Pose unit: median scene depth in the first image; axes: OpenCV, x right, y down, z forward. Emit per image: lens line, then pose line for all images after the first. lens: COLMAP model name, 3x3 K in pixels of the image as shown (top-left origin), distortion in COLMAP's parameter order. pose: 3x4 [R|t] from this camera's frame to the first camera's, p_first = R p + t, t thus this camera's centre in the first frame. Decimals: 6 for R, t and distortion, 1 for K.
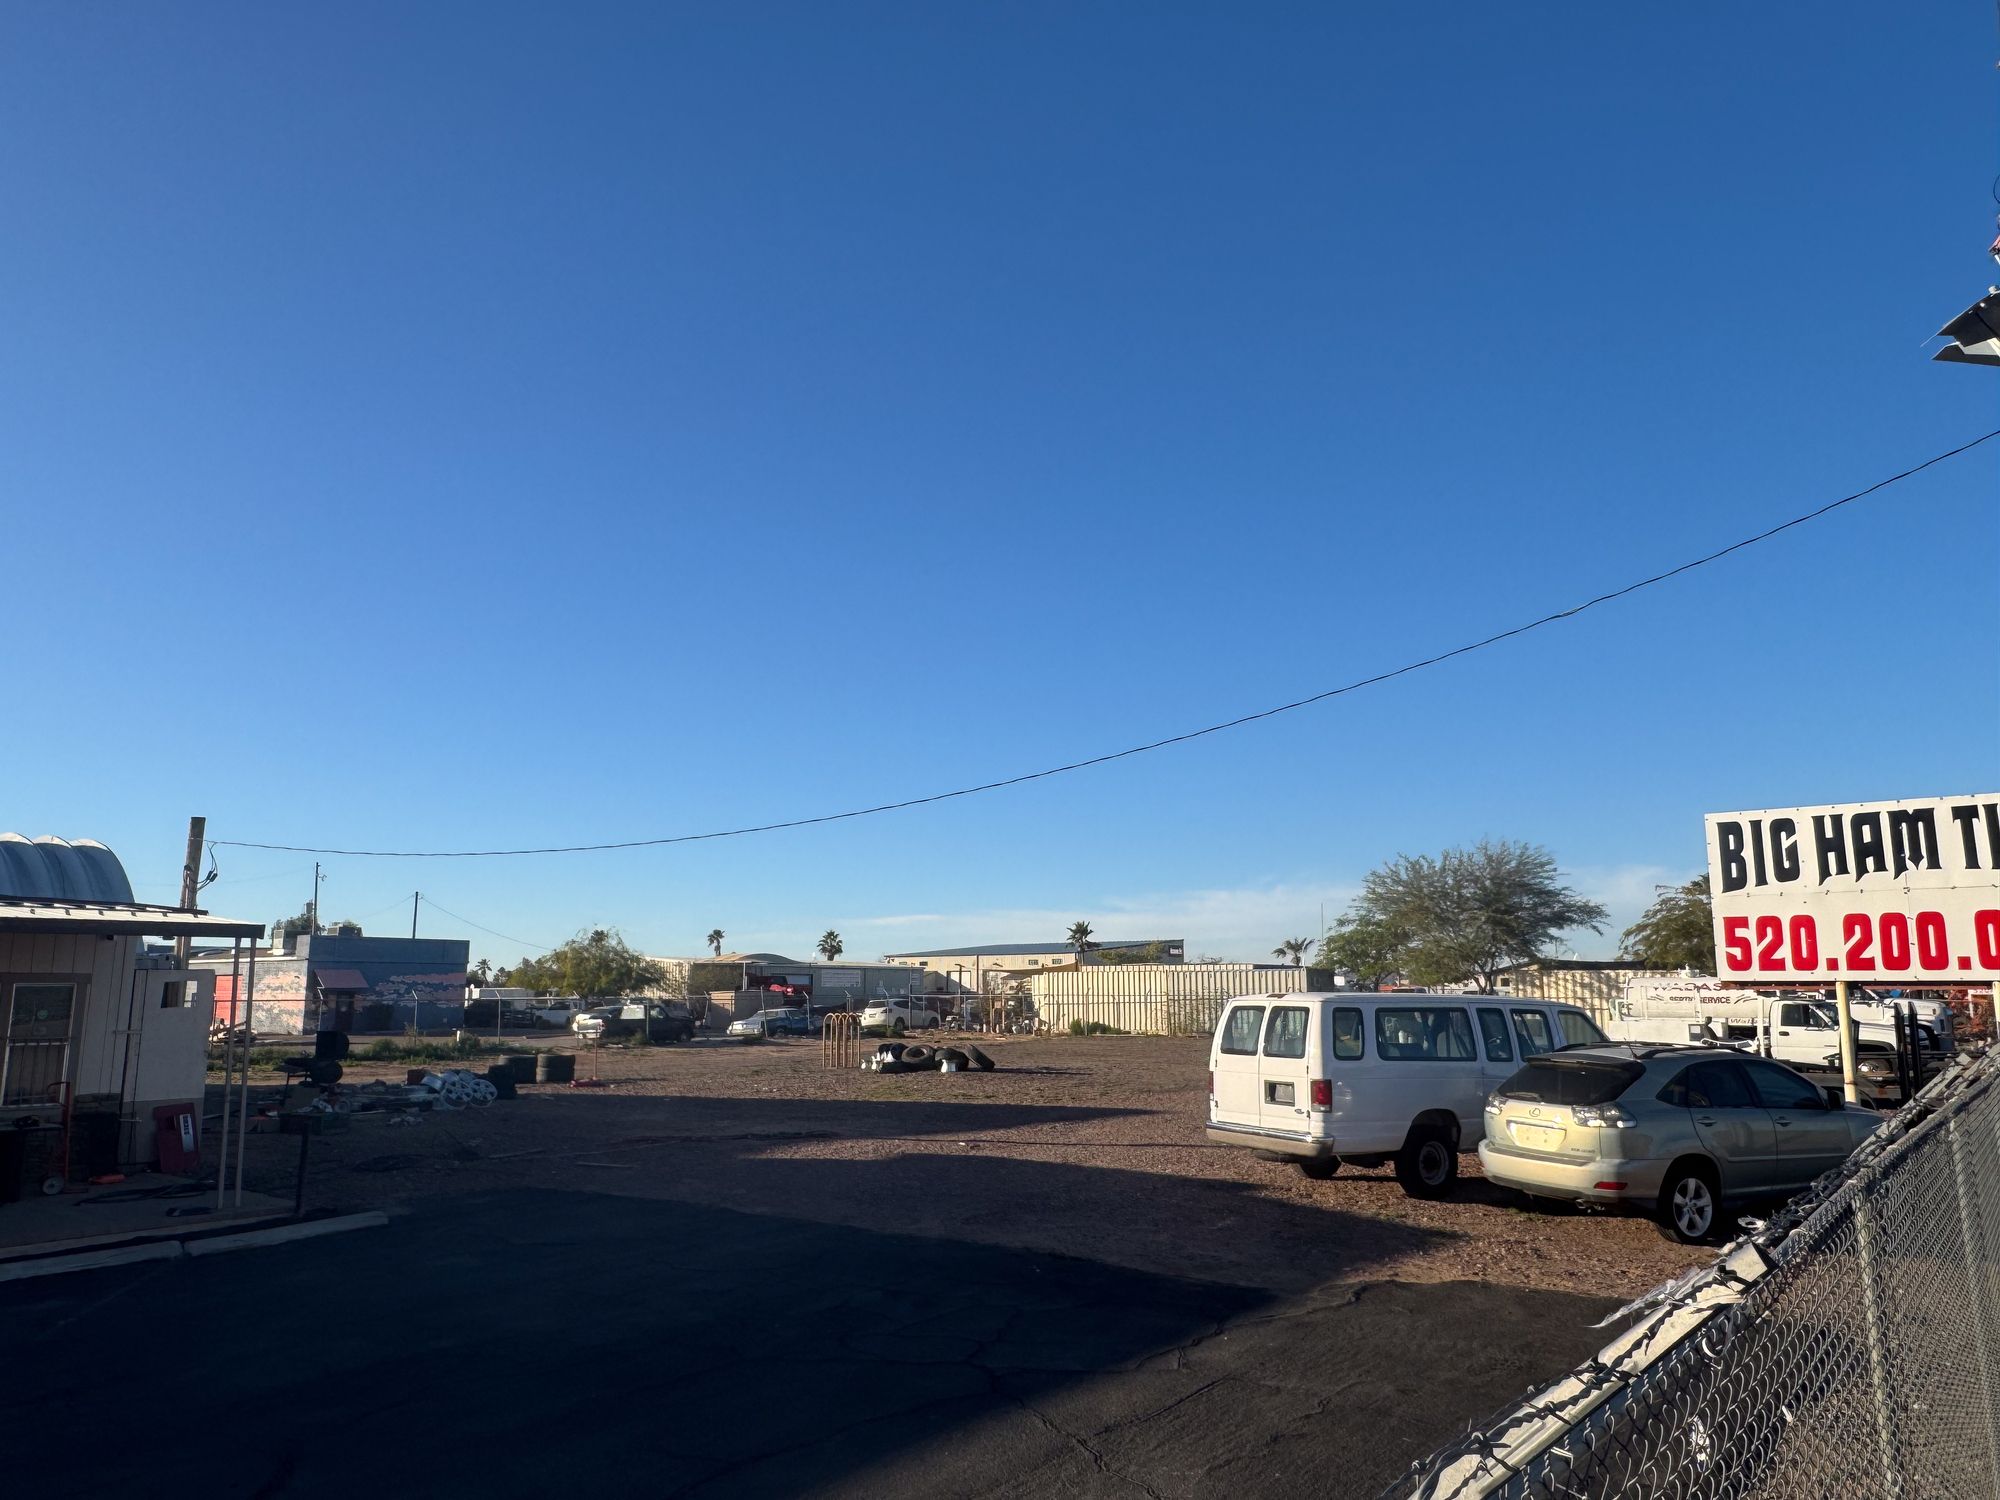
lens RADIAL K [[1376.6, 0, 999.4], [0, 1376.6, 757.4], [0, 0, 1]] dist [-0.007743, 0.007048]
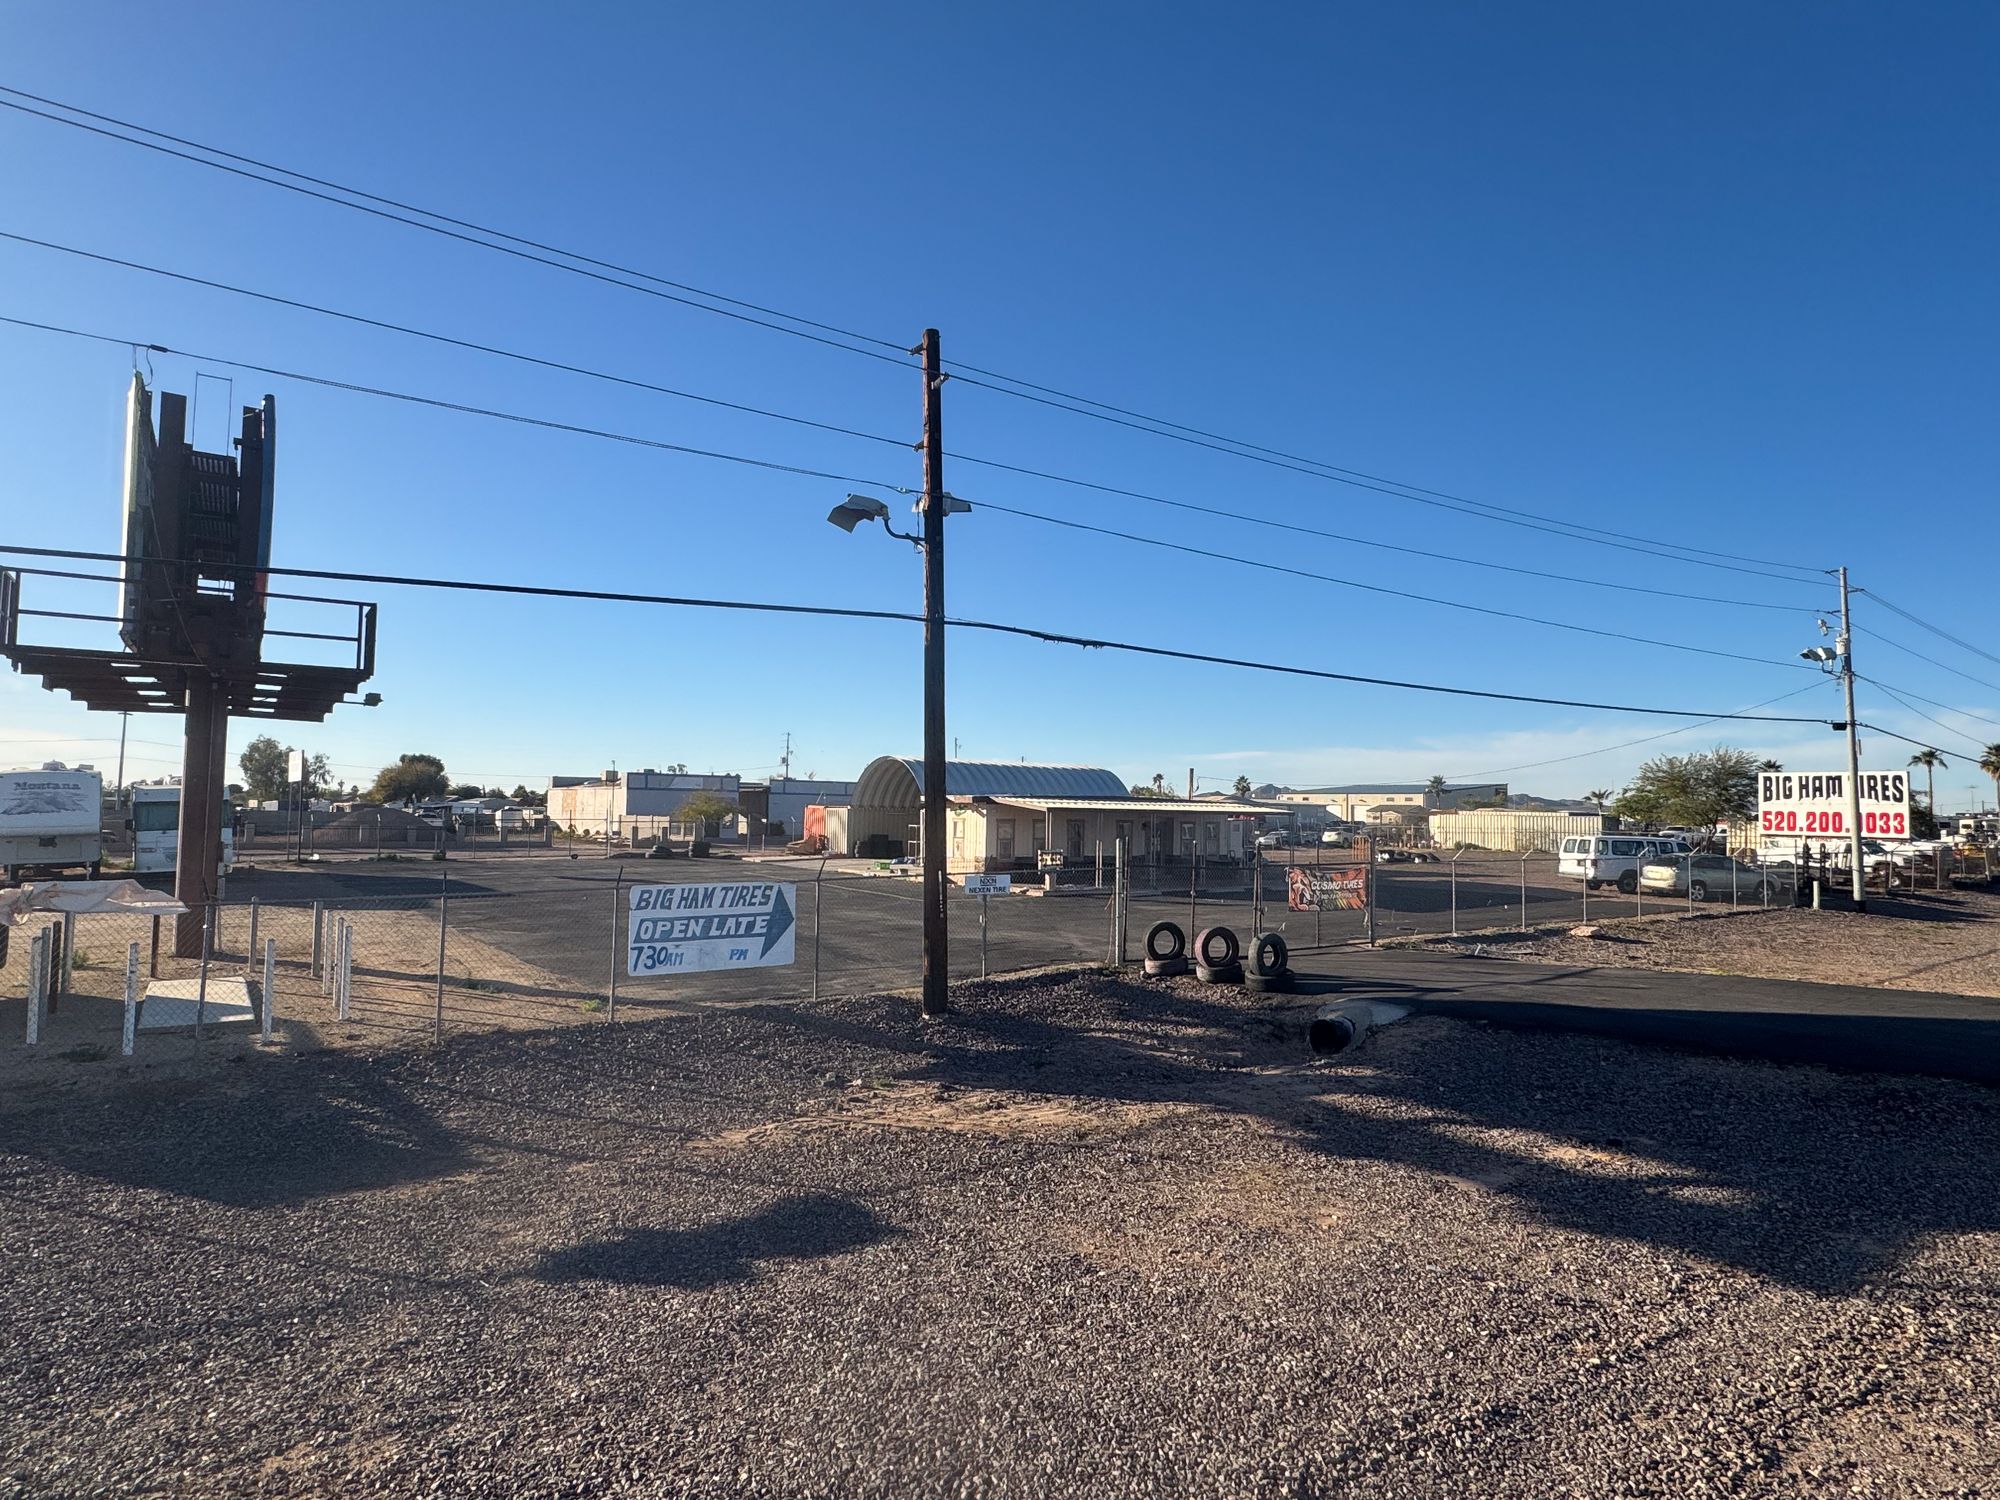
lens RADIAL K [[1141.9, 0, 995.1], [0, 1141.9, 750.8], [0, 0, 1]] dist [-0.000356, 0.002230]
pose [[0.960806, 0.004573, -0.277184, -0.316565], [0.027059, 0.993543, 0.110185, -0.298413], [0.275898, -0.113367, 0.954478, -1.600088]]
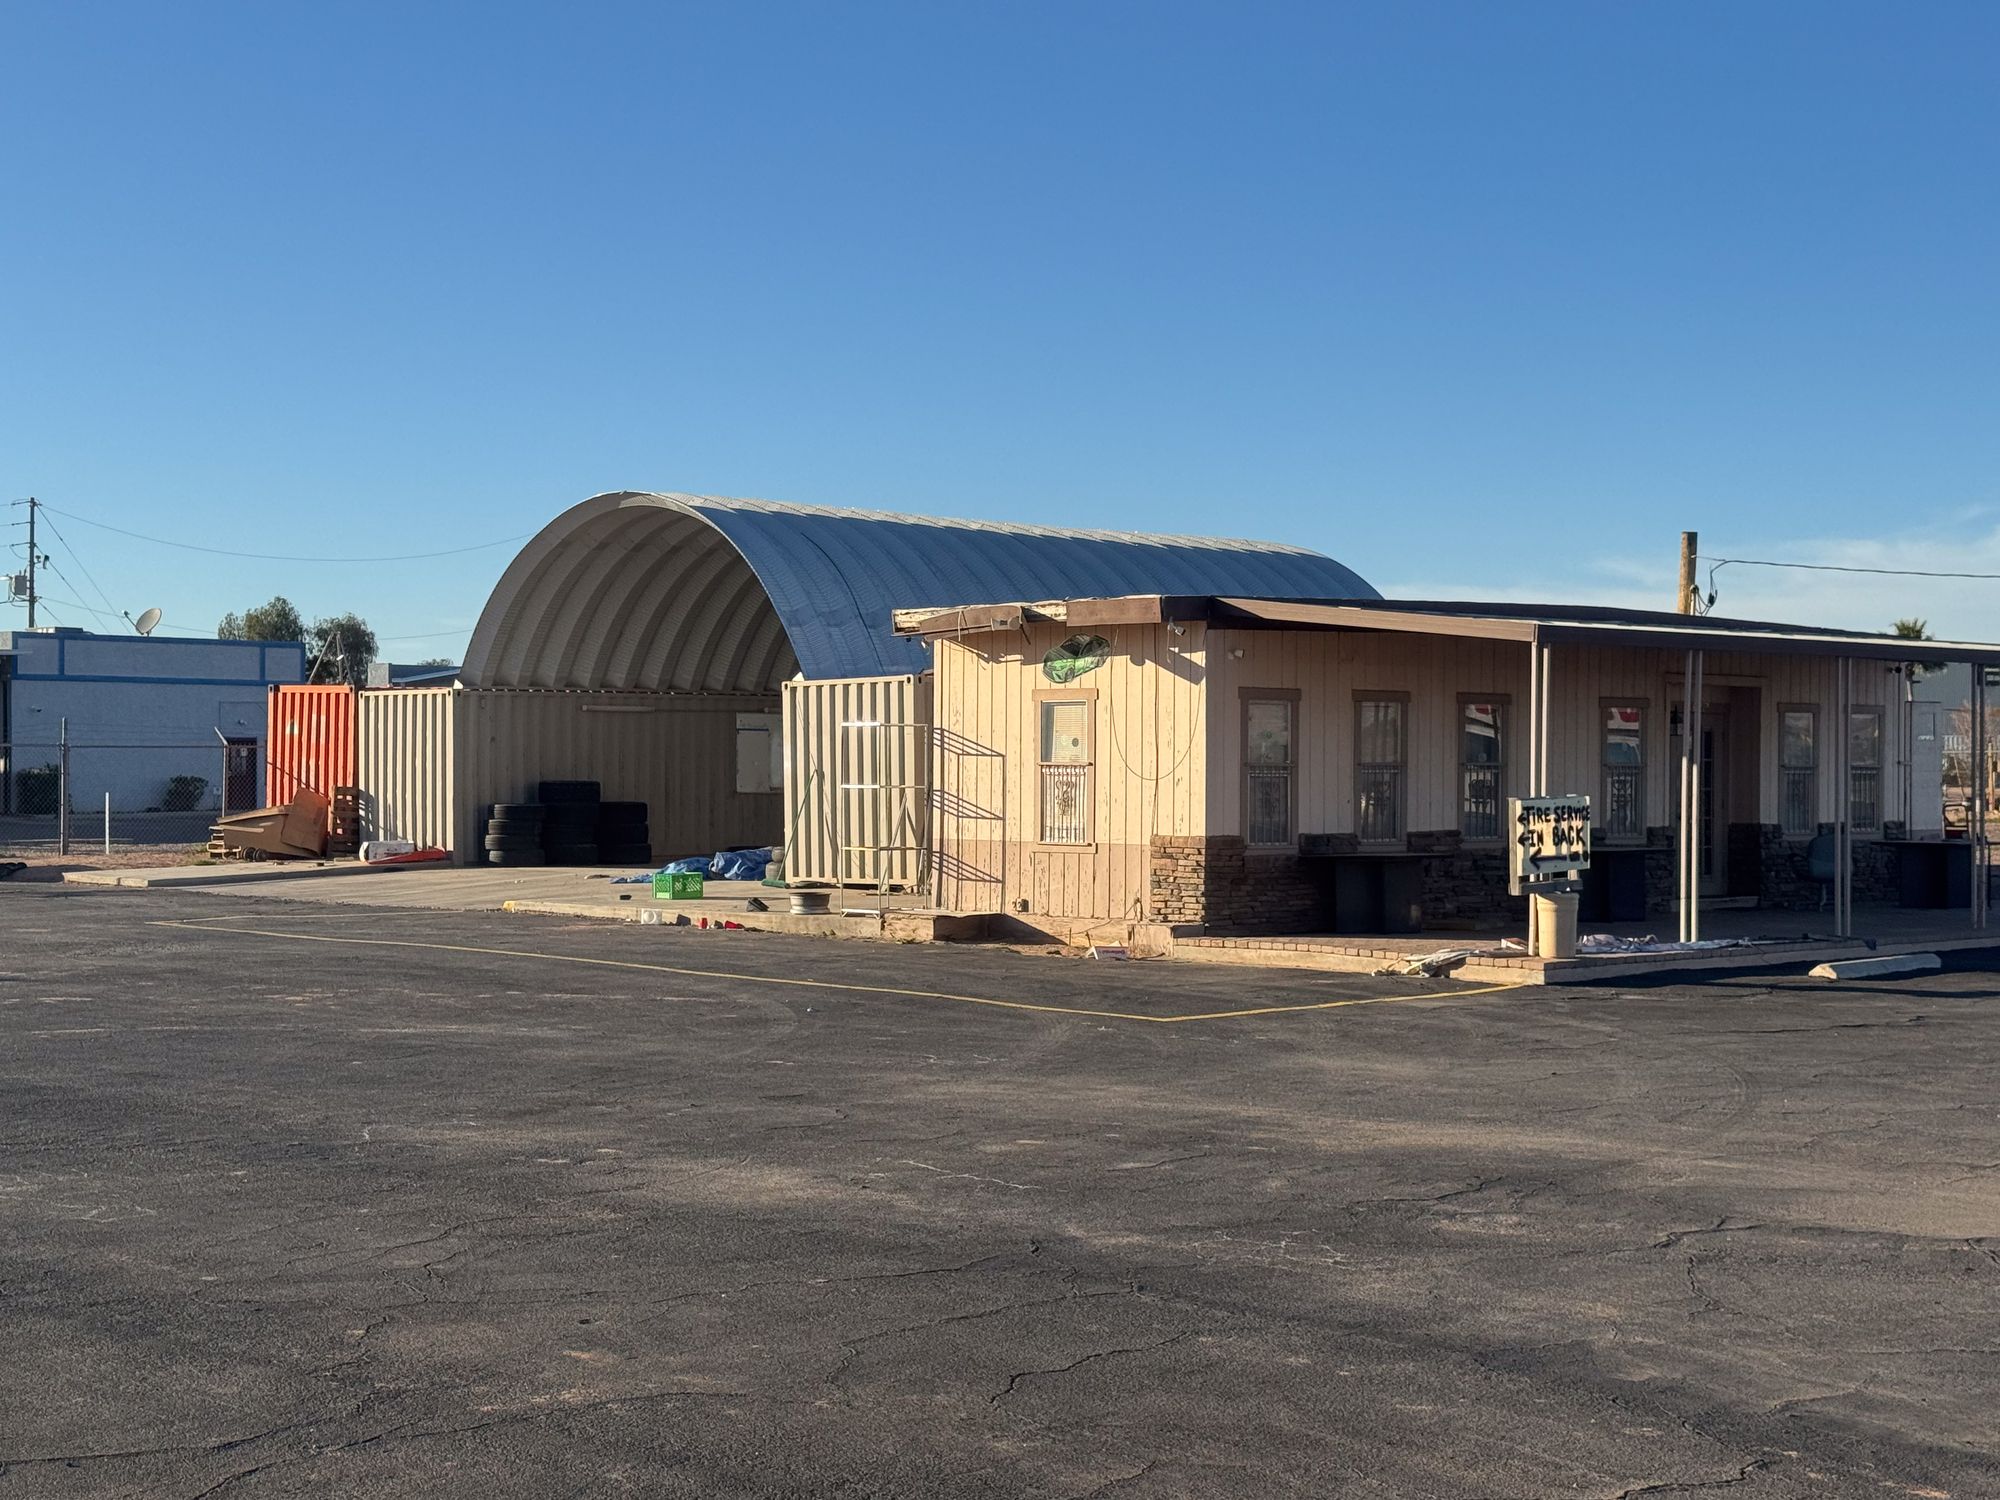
lens RADIAL K [[2981.5, 0, 1012.0], [0, 2981.5, 763.5], [0, 0, 1]] dist [0.156154, -0.118574]
pose [[0.993403, 0.006144, -0.114515, -0.832181], [0.013299, 0.985655, 0.168247, -0.146865], [0.113906, -0.168660, 0.979071, -1.010001]]
